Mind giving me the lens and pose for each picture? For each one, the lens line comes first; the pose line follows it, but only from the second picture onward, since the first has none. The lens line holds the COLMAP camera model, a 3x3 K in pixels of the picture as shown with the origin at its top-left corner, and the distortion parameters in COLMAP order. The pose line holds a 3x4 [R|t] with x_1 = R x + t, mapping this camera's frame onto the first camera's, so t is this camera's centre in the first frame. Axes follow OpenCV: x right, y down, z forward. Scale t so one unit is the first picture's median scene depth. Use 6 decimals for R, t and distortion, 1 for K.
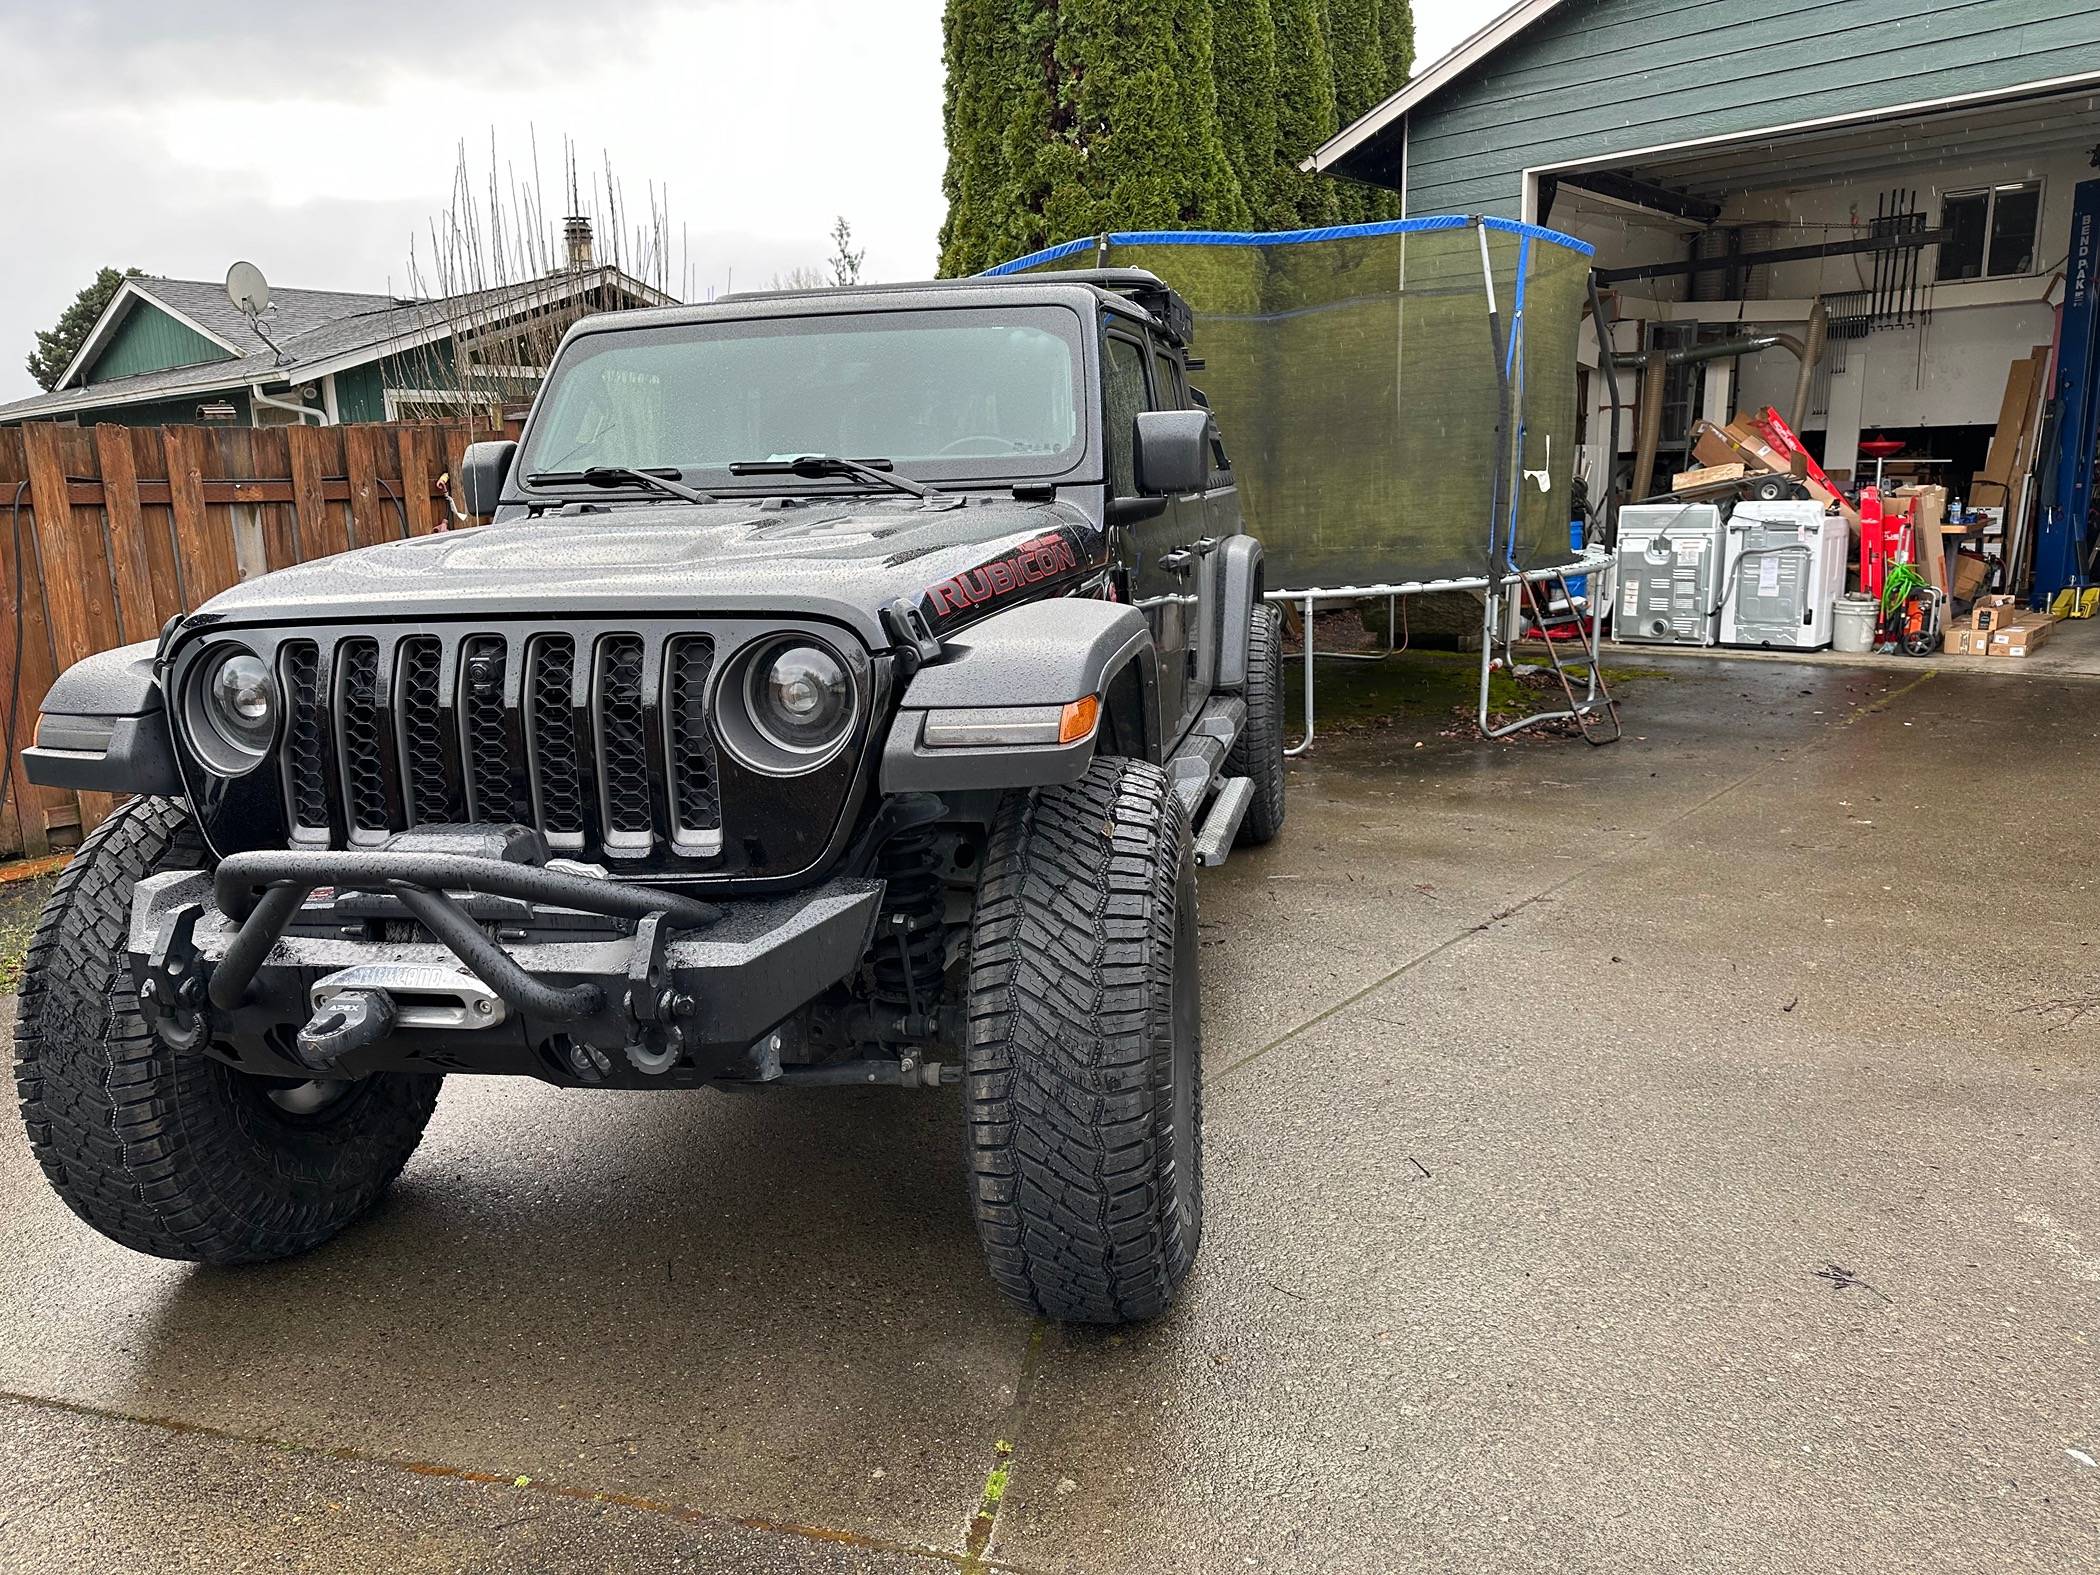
lens RADIAL K [[1437.7, 0, 1059.7], [0, 1437.7, 780.5], [0, 0, 1]] dist [0.077623, -0.114358]
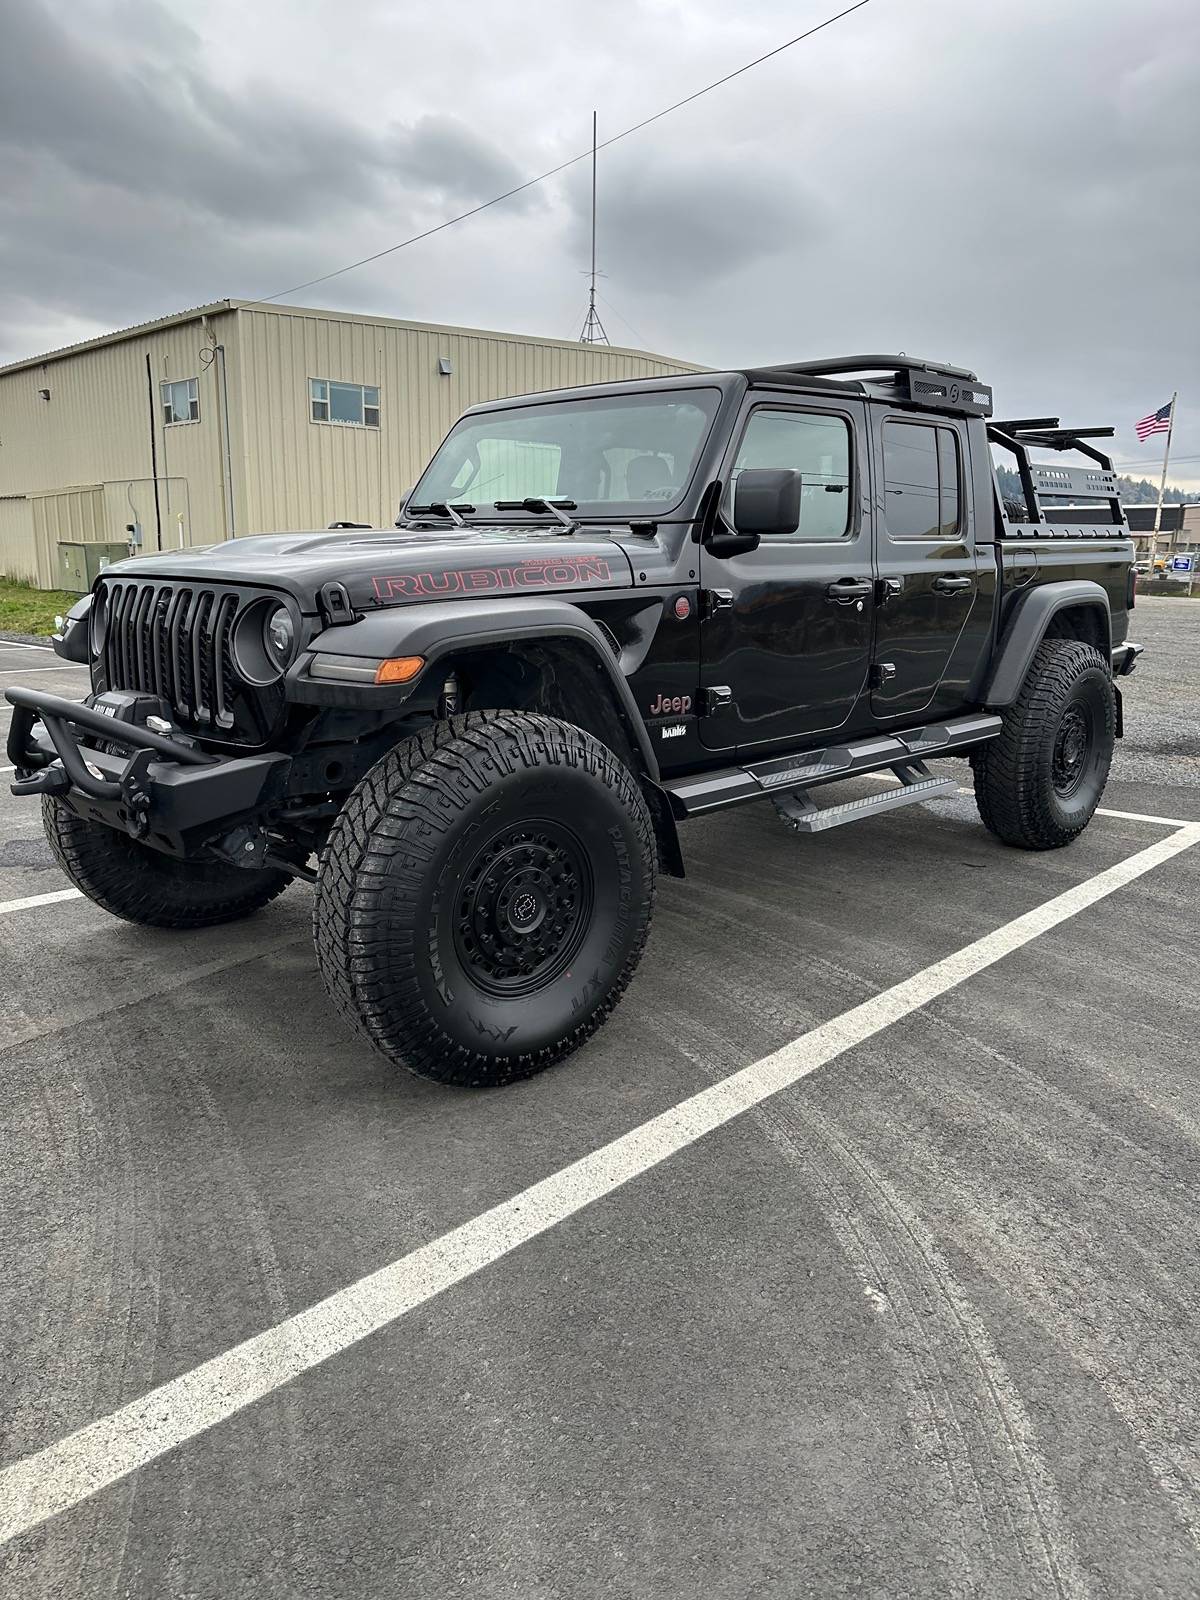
lens RADIAL K [[1127.2, 0, 600.0], [0, 1127.2, 800.0], [0, 0, 1]] dist [0.086171, -0.089043]
pose [[0.839898, 0.165468, -0.516906, 0.743560], [-0.148682, 0.986106, 0.074079, -0.025115], [0.521982, 0.014636, 0.852831, 0.086115]]
